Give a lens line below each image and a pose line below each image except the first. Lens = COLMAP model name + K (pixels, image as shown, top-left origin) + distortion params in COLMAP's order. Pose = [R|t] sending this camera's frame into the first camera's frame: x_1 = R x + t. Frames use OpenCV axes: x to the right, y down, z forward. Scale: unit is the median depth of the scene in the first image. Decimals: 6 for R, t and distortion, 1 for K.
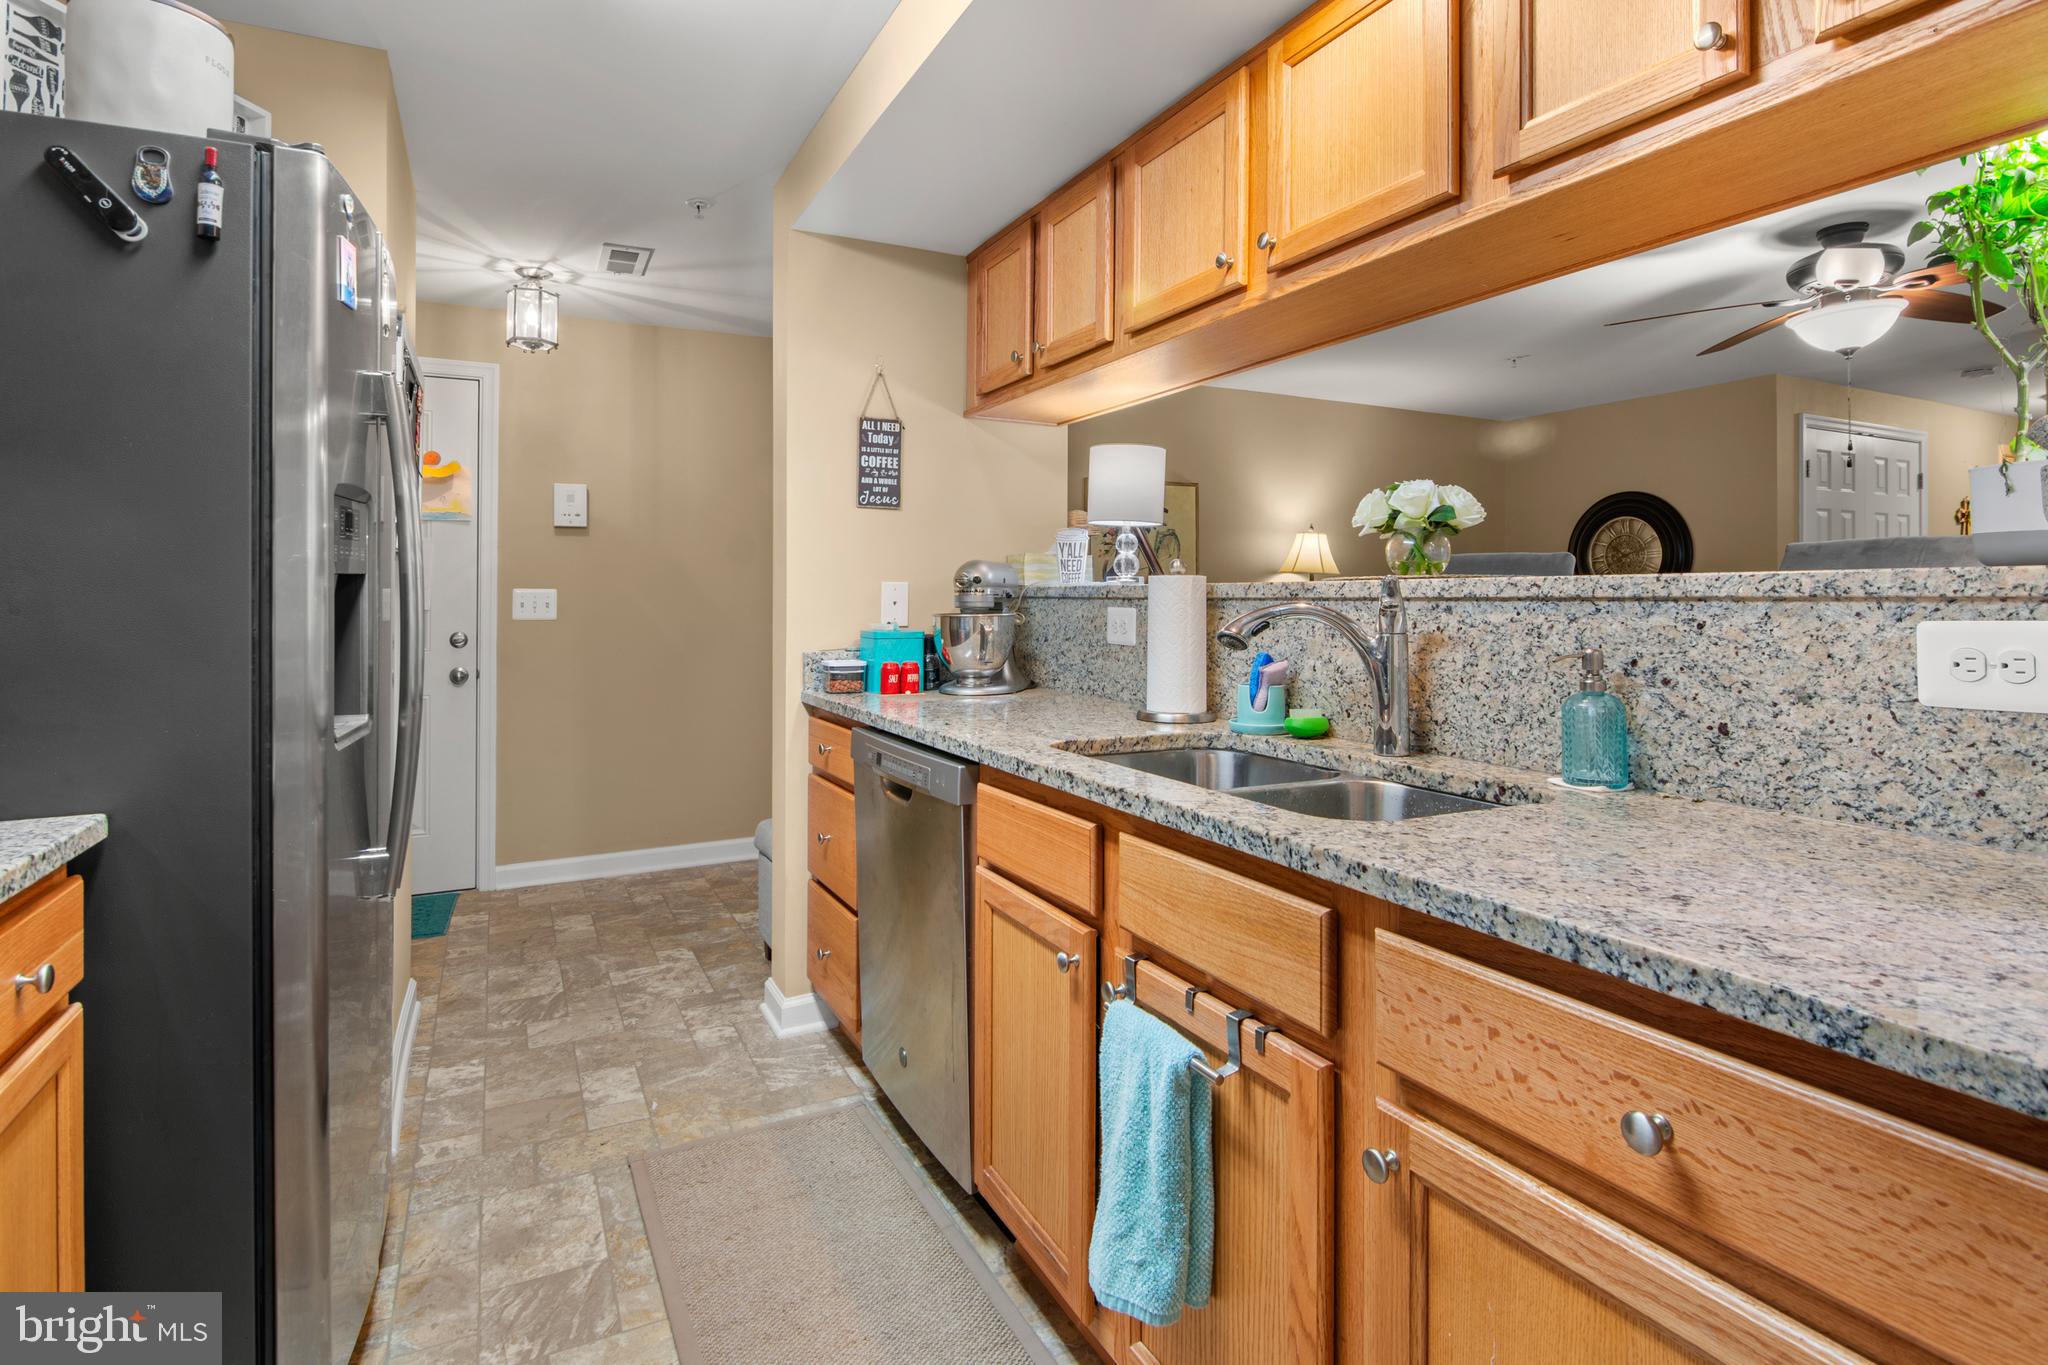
lens RADIAL K [[1022.0, 0, 1010.2], [0, 1022.0, 590.6], [0, 0, 1]] dist [0.000369, -0.006632]
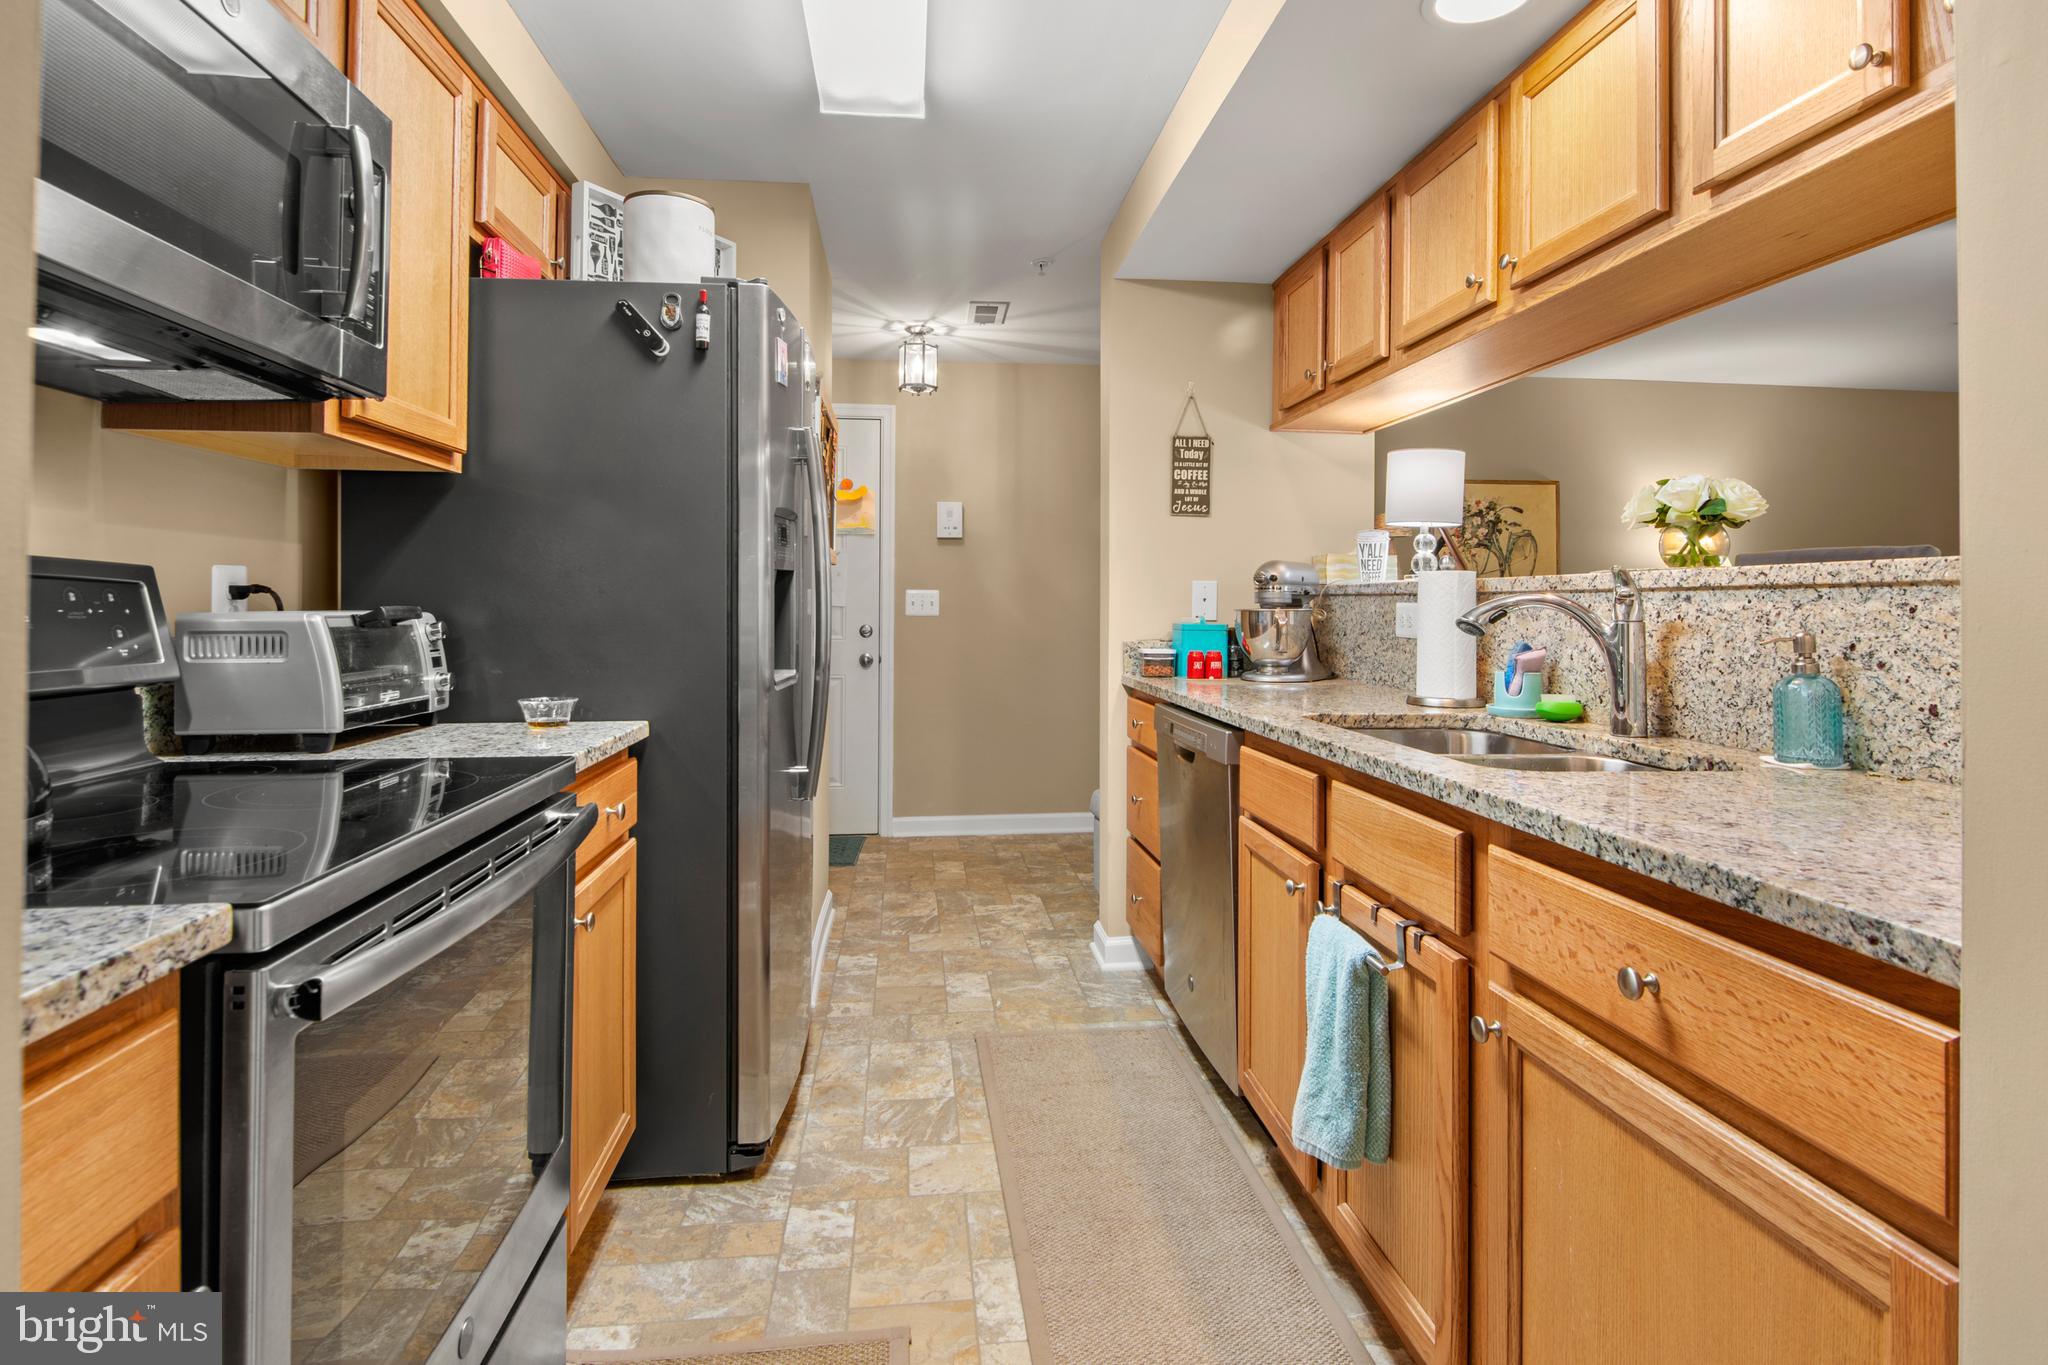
lens RADIAL K [[1019.4, 0, 1028.9], [0, 1019.4, 610.1], [0, 0, 1]] dist [0.000491, -0.000595]
pose [[0.940066, 0.006649, -0.340928, 0.146913], [-0.003175, 0.999937, 0.010745, 0.020448], [0.340978, -0.009019, 0.940028, -0.203505]]
